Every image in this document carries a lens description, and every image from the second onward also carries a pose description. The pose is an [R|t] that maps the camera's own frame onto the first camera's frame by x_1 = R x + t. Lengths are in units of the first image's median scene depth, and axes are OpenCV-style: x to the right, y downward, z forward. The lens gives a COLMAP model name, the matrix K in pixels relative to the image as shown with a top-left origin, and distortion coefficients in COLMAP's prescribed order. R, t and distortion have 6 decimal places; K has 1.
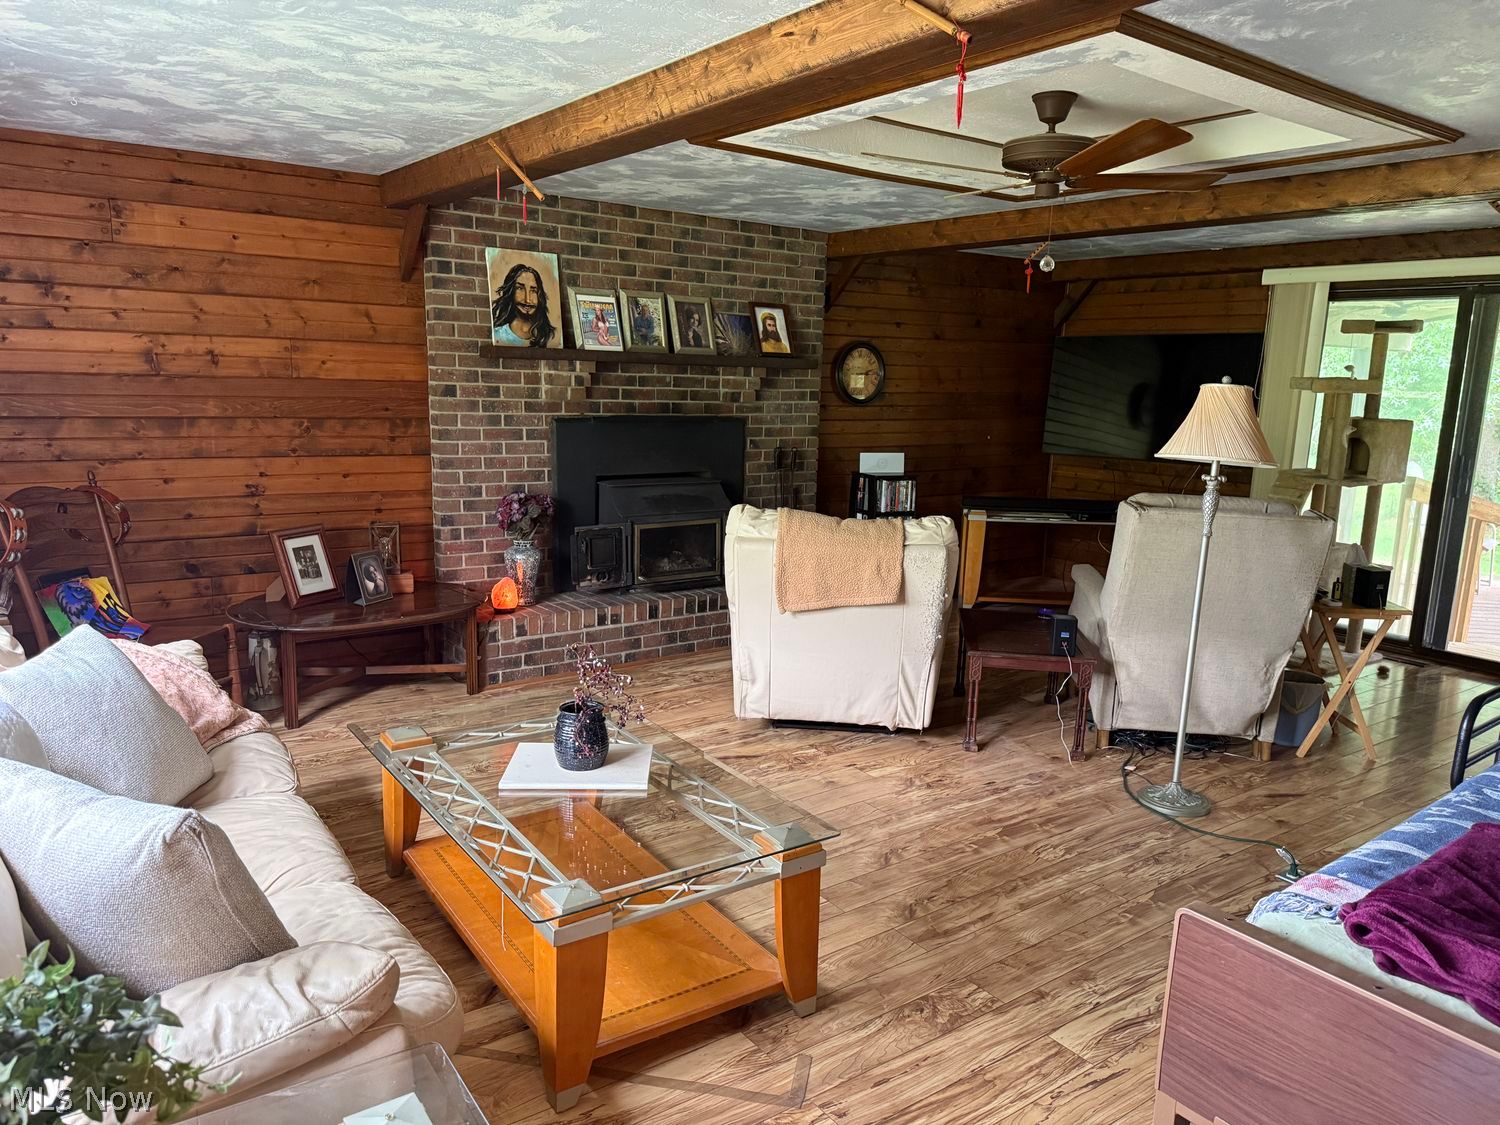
lens RADIAL K [[1035.4, 0, 794.7], [0, 1035.4, 574.4], [0, 0, 1]] dist [0.017655, -0.041560]
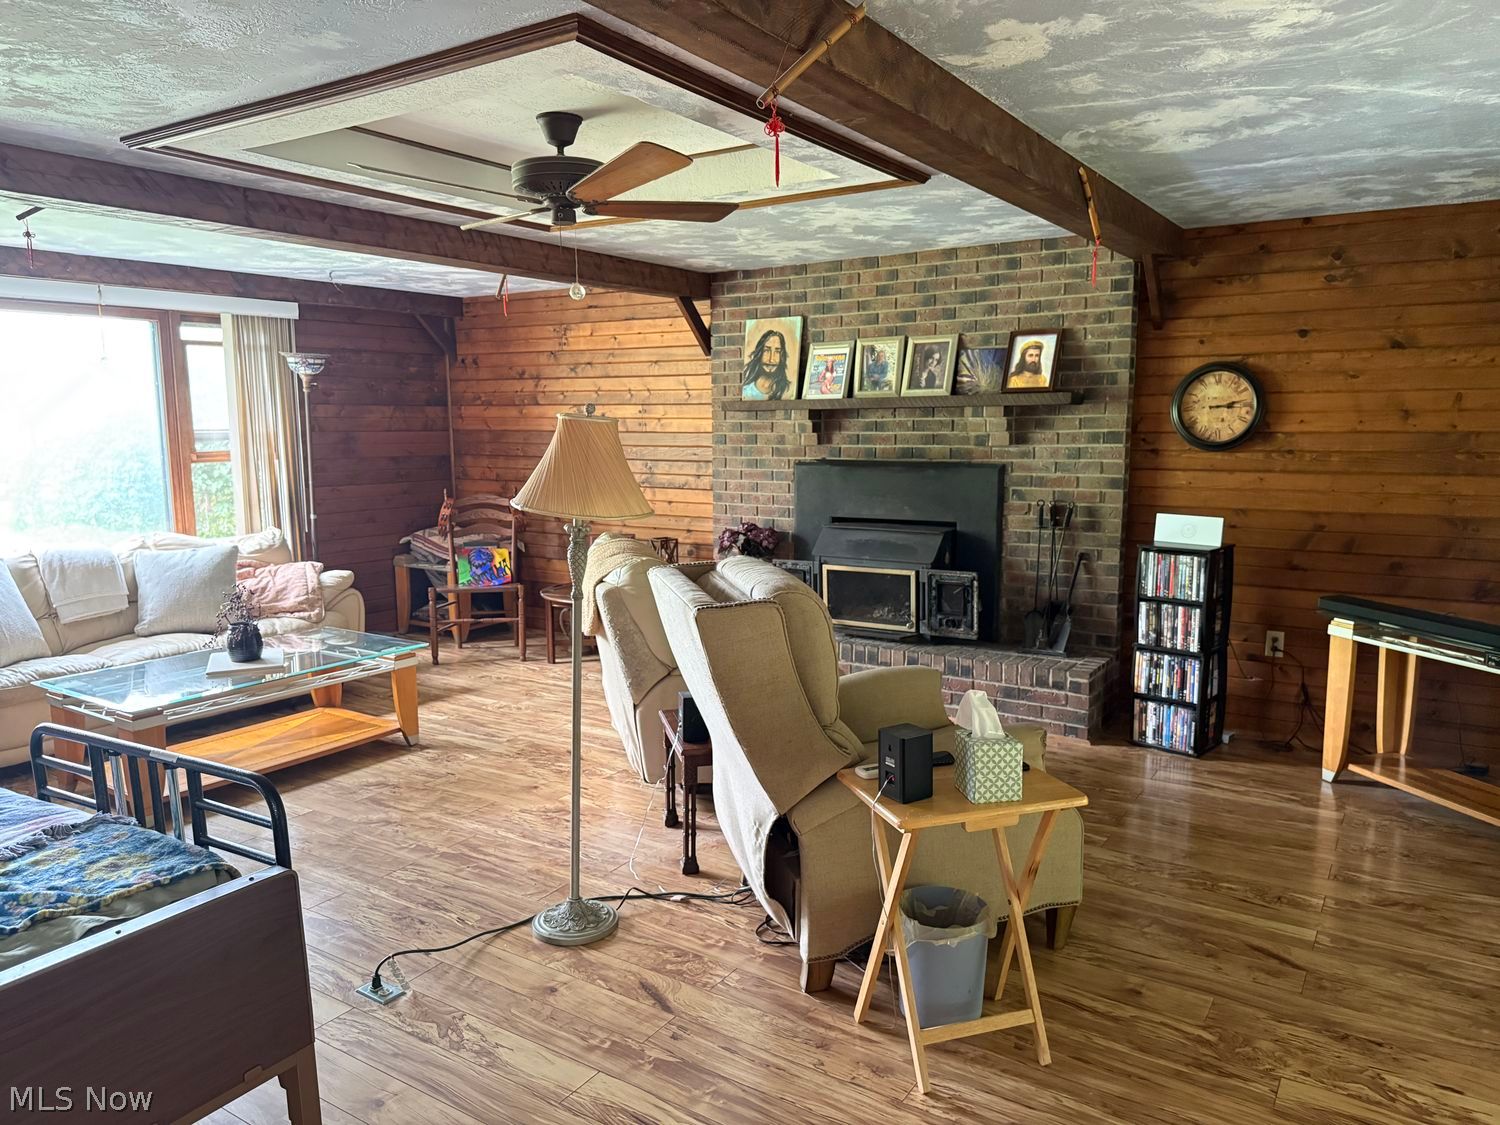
lens RADIAL K [[1035.4, 0, 744.5], [0, 1035.4, 566.6], [0, 0, 1]] dist [0.017655, -0.041560]
pose [[0.334170, 0.088095, -0.938387, 0.765761], [-0.165687, 0.985608, 0.033525, -0.065721], [0.927835, 0.144275, 0.343957, 0.559718]]
